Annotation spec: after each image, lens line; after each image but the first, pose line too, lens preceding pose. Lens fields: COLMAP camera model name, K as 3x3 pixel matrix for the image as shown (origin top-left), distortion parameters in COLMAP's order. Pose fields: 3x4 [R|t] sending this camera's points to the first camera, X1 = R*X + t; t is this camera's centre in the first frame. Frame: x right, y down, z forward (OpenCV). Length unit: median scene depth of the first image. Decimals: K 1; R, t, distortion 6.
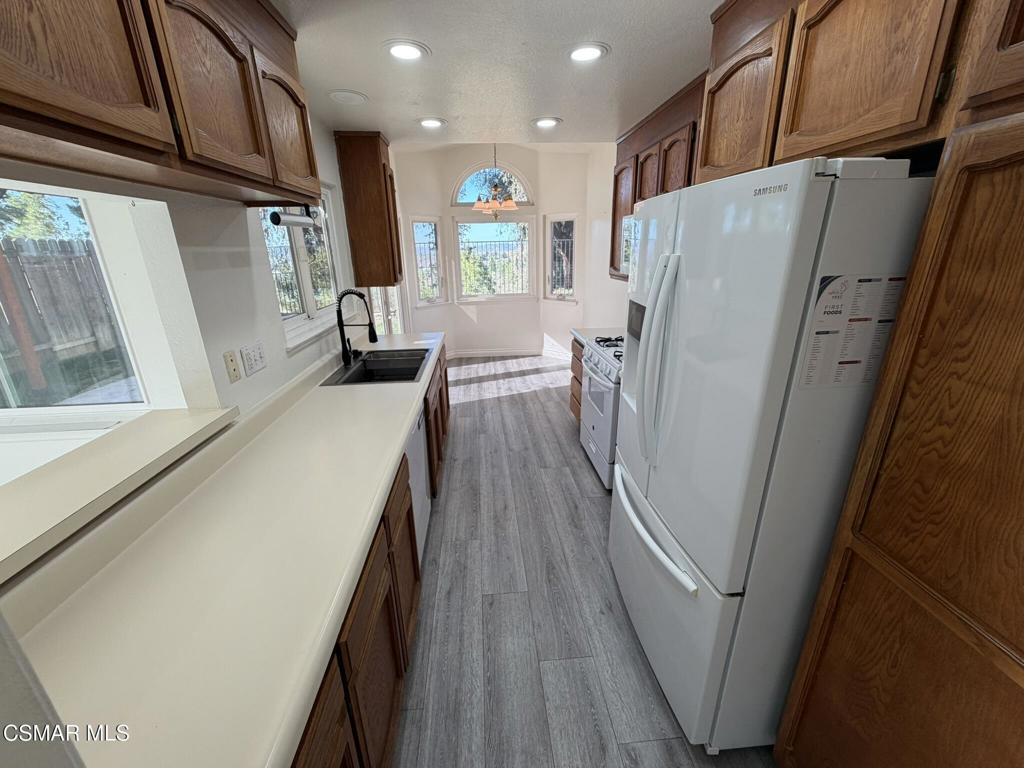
lens RADIAL K [[406.8, 0, 506.3], [0, 406.8, 383.1], [0, 0, 1]] dist [0.001392, -0.000938]
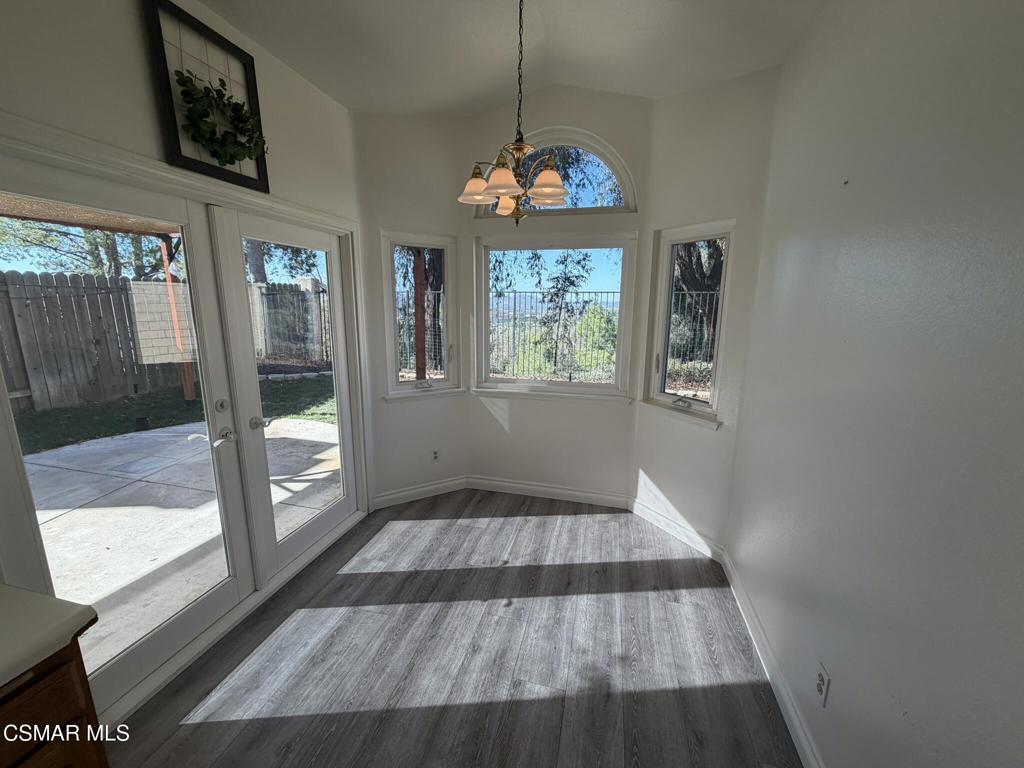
lens RADIAL K [[406.8, 0, 511.5], [0, 406.8, 384.4], [0, 0, 1]] dist [0.001392, -0.000938]
pose [[0.951468, 0.091361, -0.293873, 0.105768], [-0.126300, 0.986717, -0.102166, -0.199517], [0.280635, 0.134324, 0.950369, 0.632114]]
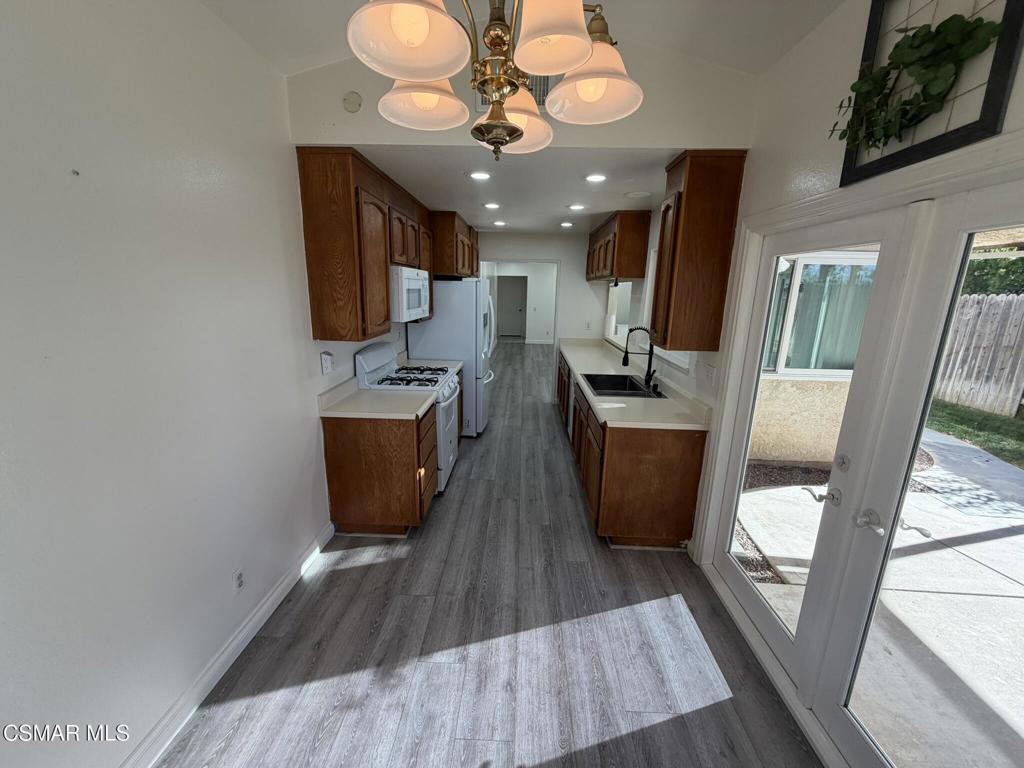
lens RADIAL K [[406.8, 0, 511.9], [0, 406.8, 381.9], [0, 0, 1]] dist [0.001392, -0.000938]
pose [[-0.994711, -0.023396, 0.100017, -0.050036], [0.031901, 0.855198, 0.517319, -0.409483], [-0.097637, 0.517774, -0.849928, 1.192437]]
